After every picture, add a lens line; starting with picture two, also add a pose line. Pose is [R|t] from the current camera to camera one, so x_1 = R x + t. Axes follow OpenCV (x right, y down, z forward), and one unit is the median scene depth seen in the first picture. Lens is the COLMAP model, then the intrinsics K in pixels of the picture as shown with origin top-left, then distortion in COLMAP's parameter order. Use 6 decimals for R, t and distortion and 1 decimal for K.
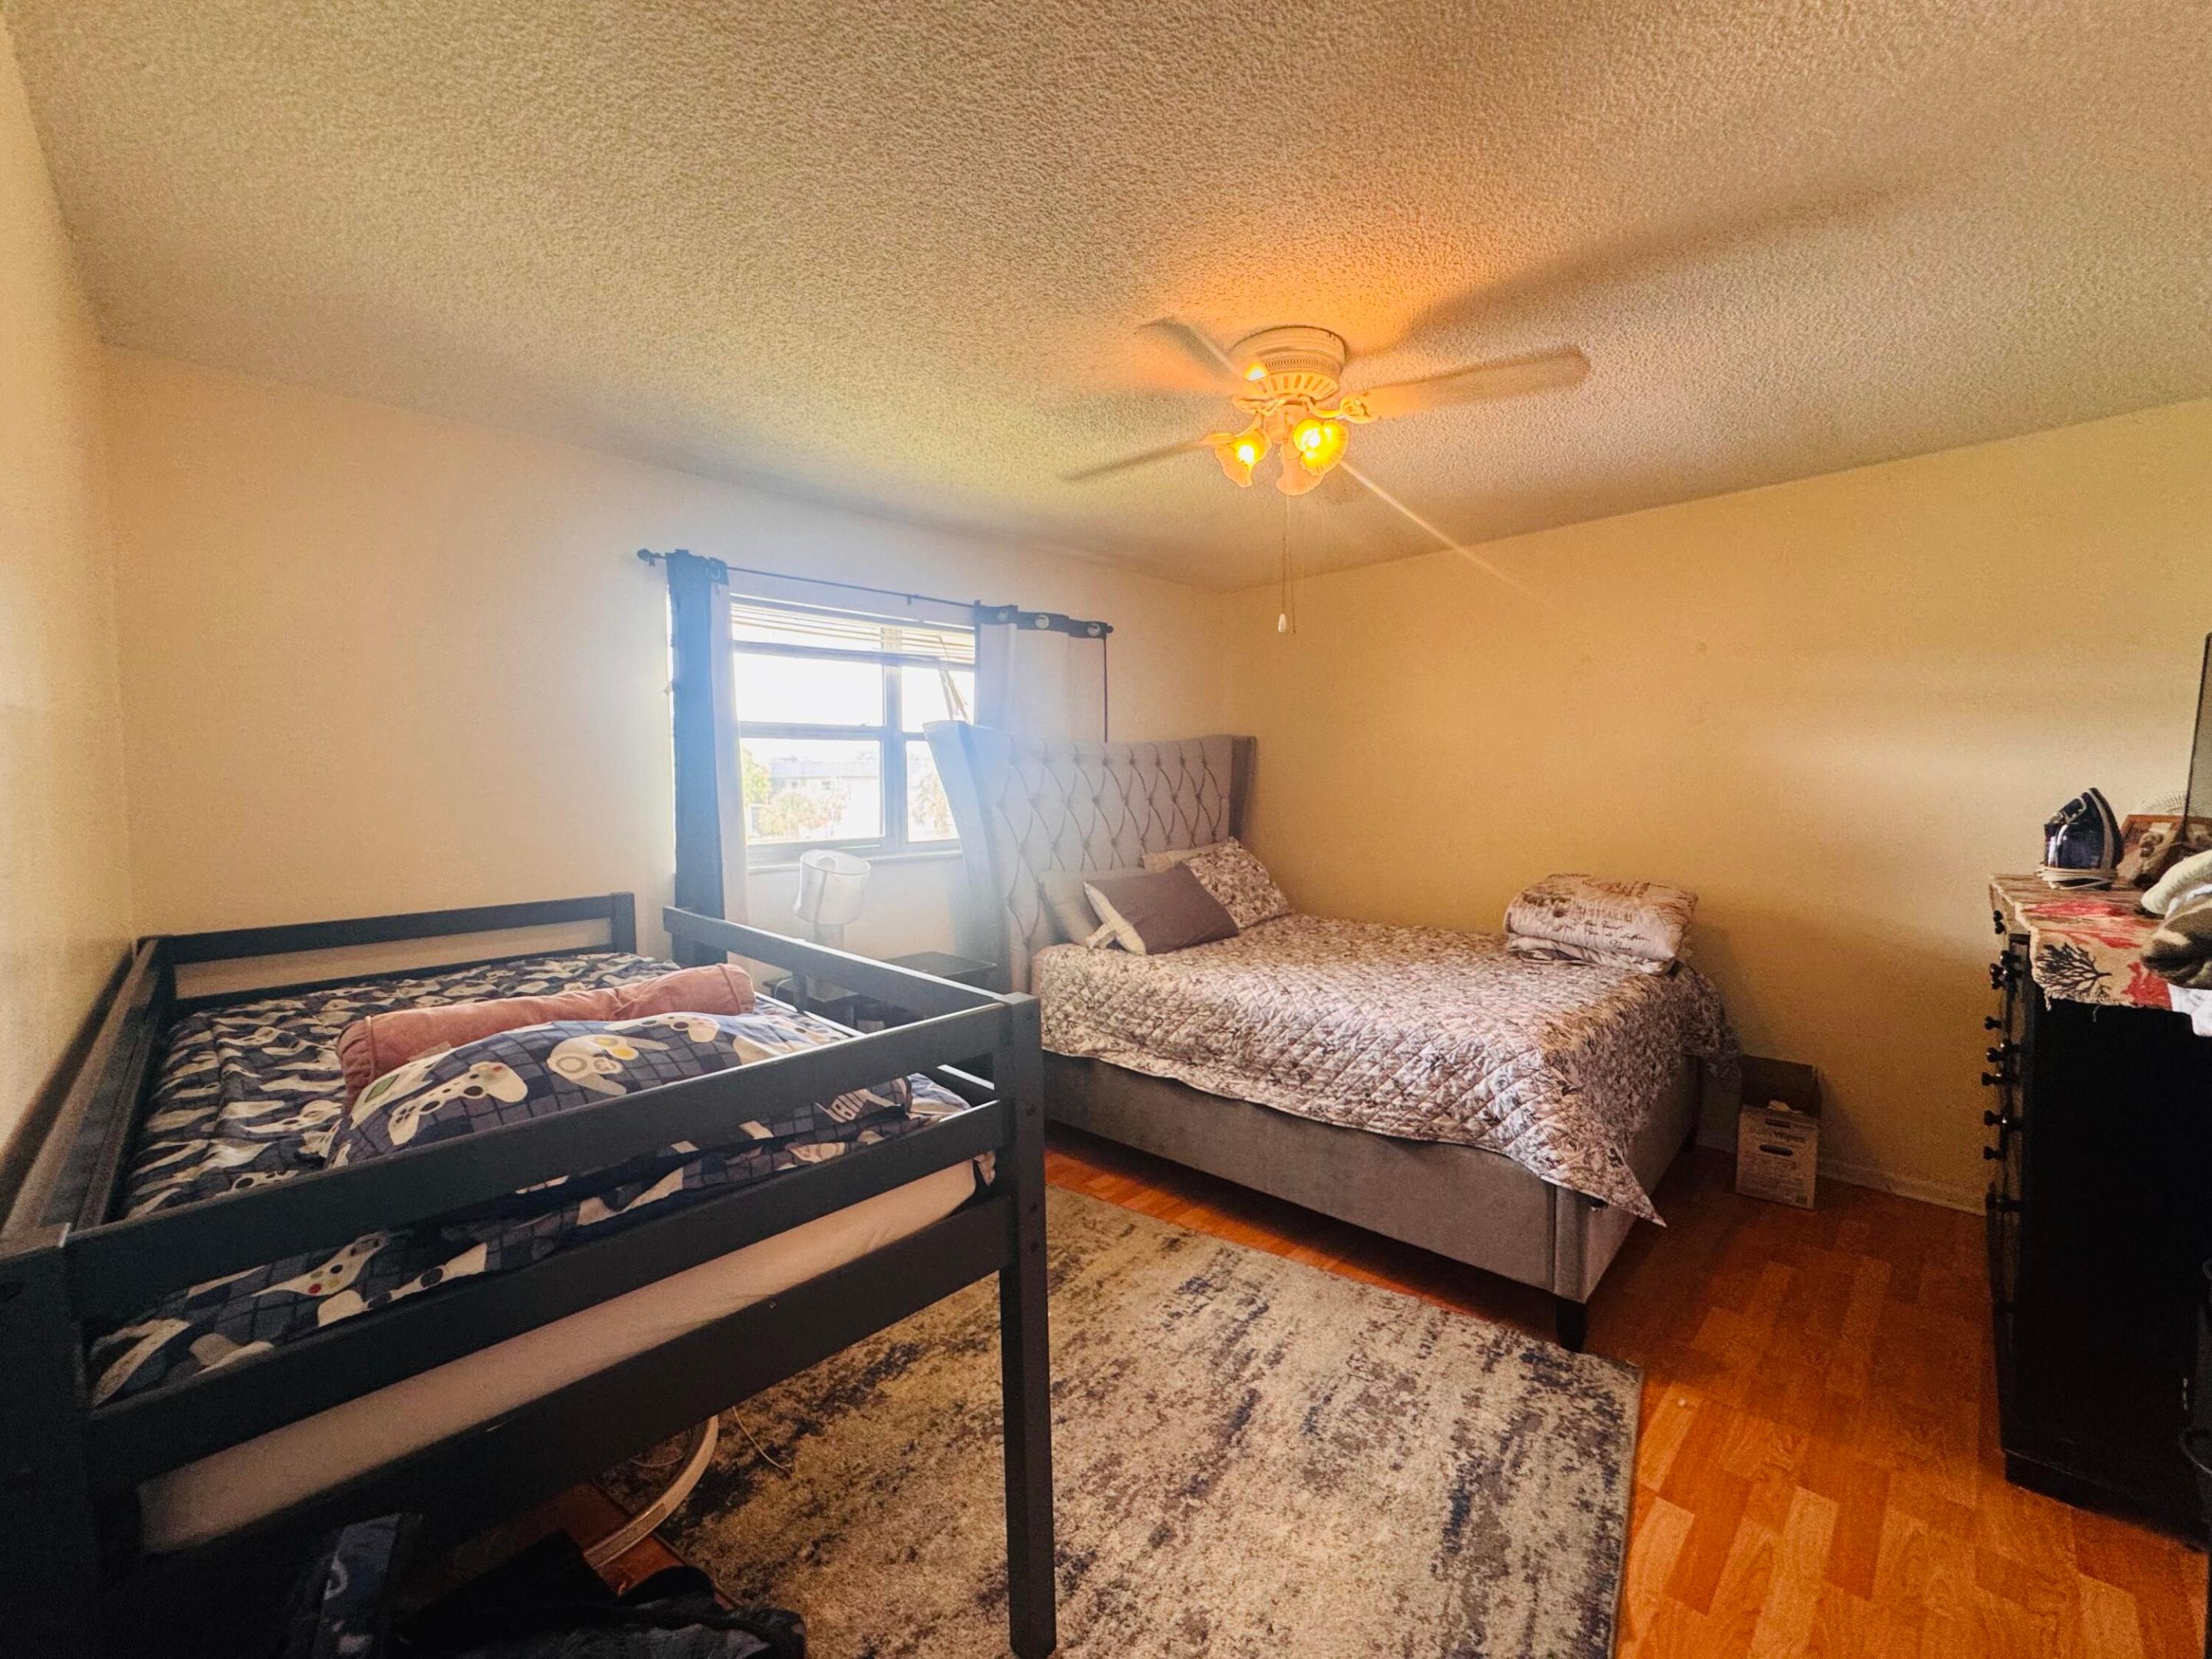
lens RADIAL K [[887.1, 0, 1102.3], [0, 887.1, 829.1], [0, 0, 1]] dist [-0.004518, 0.000418]
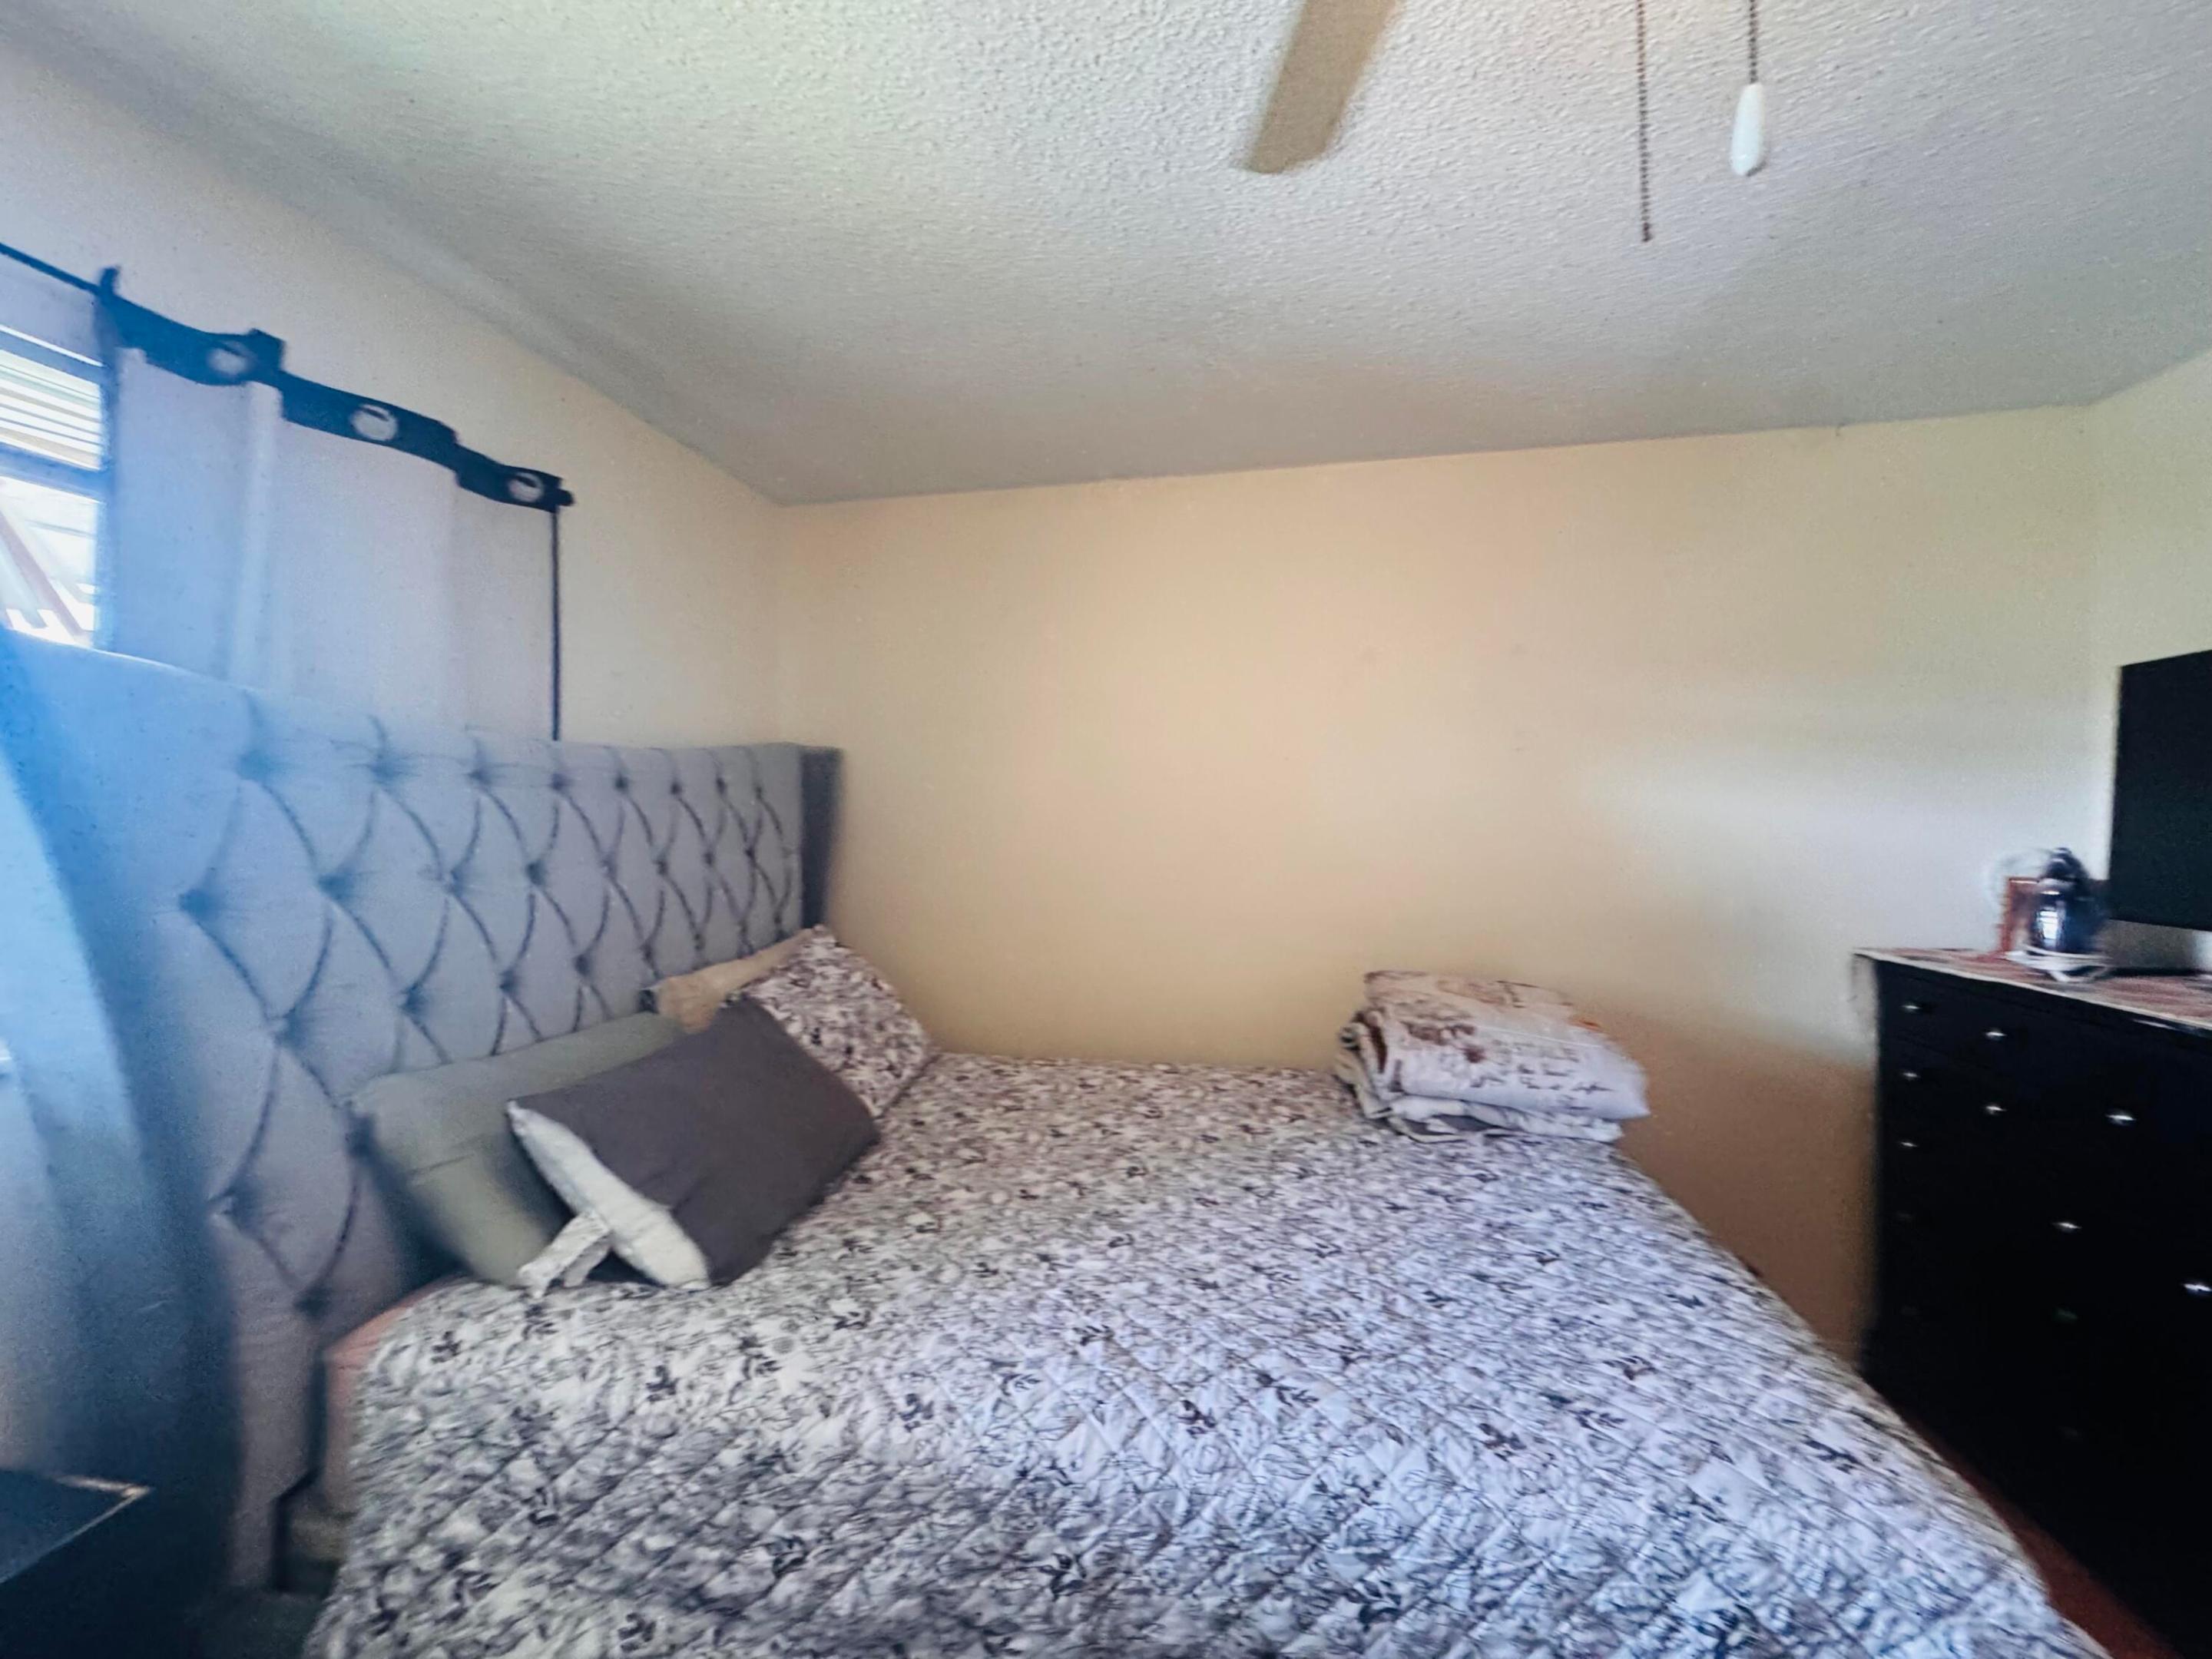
lens RADIAL K [[891.9, 0, 1101.6], [0, 891.9, 832.7], [0, 0, 1]] dist [-0.001830, -0.000338]
pose [[0.829591, -0.002167, 0.558368, -0.026864], [0.021775, 0.999357, -0.028474, -0.042993], [-0.557947, 0.035780, 0.829105, 0.639353]]
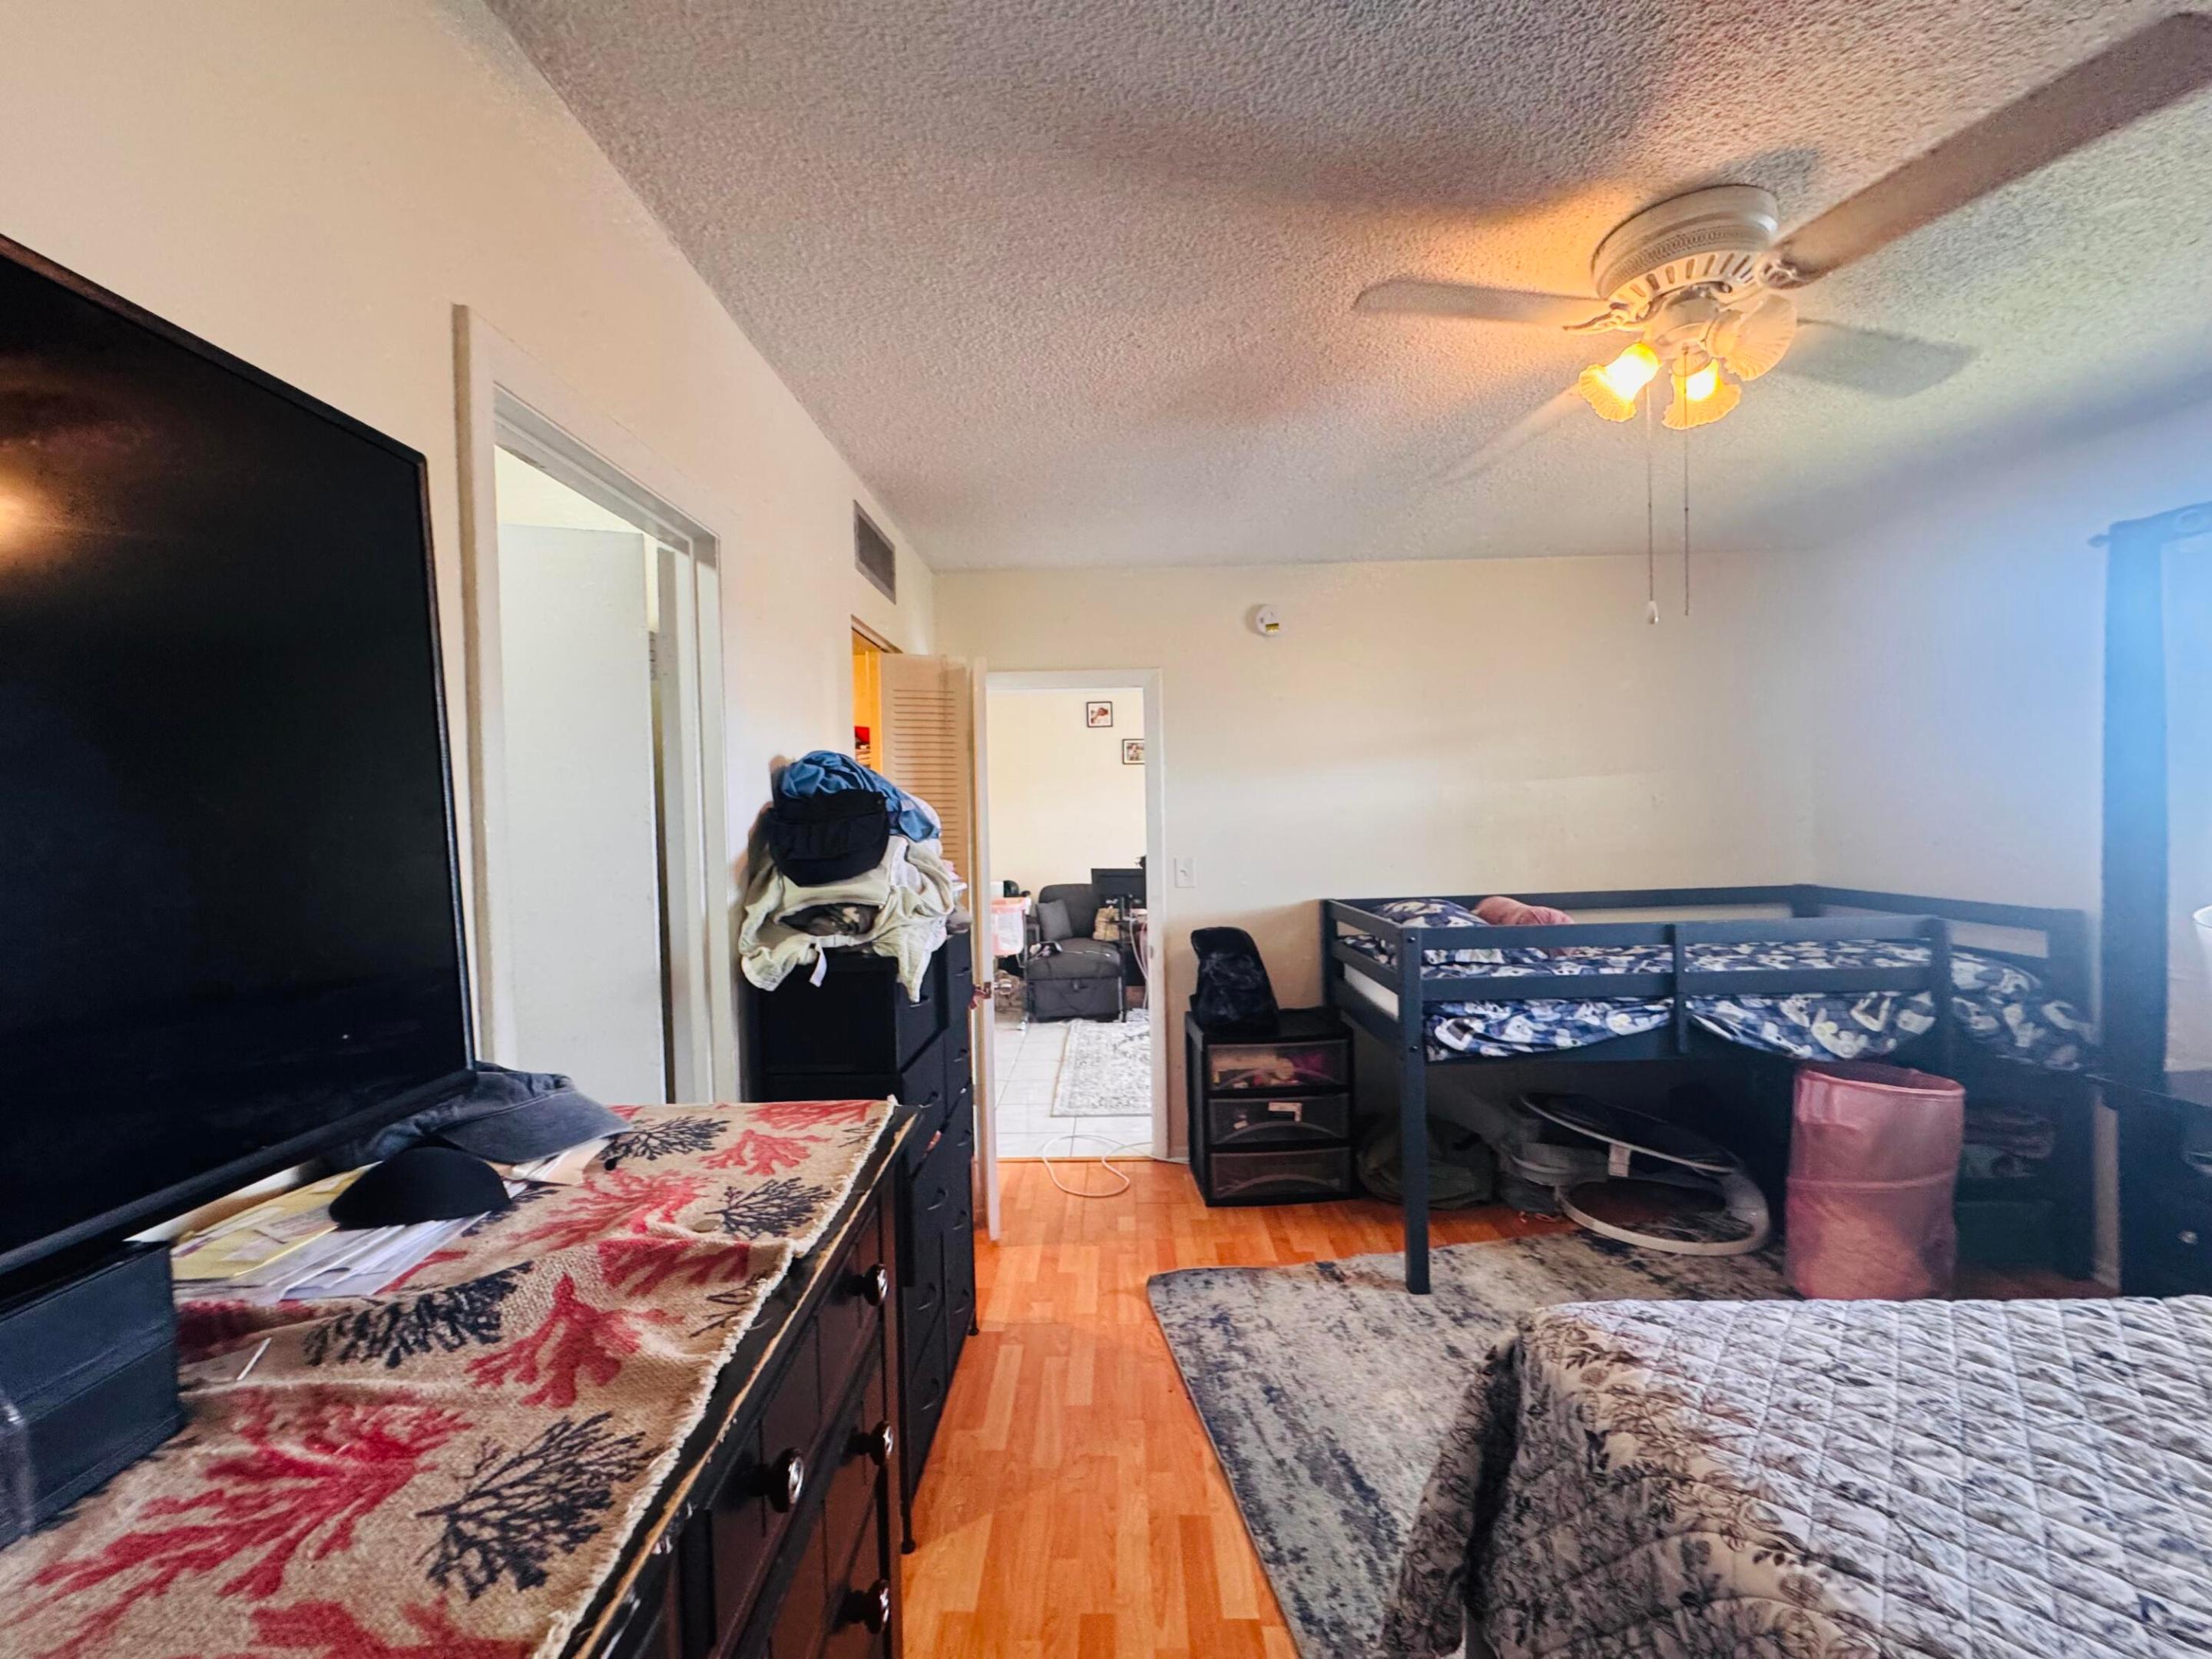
lens RADIAL K [[887.1, 0, 1102.3], [0, 887.1, 829.1], [0, 0, 1]] dist [-0.004518, 0.000418]
pose [[-0.715732, 0.042345, -0.697090, 0.764021], [-0.003742, 0.997913, 0.064460, -0.062862], [0.698365, 0.048745, -0.714080, 0.852005]]
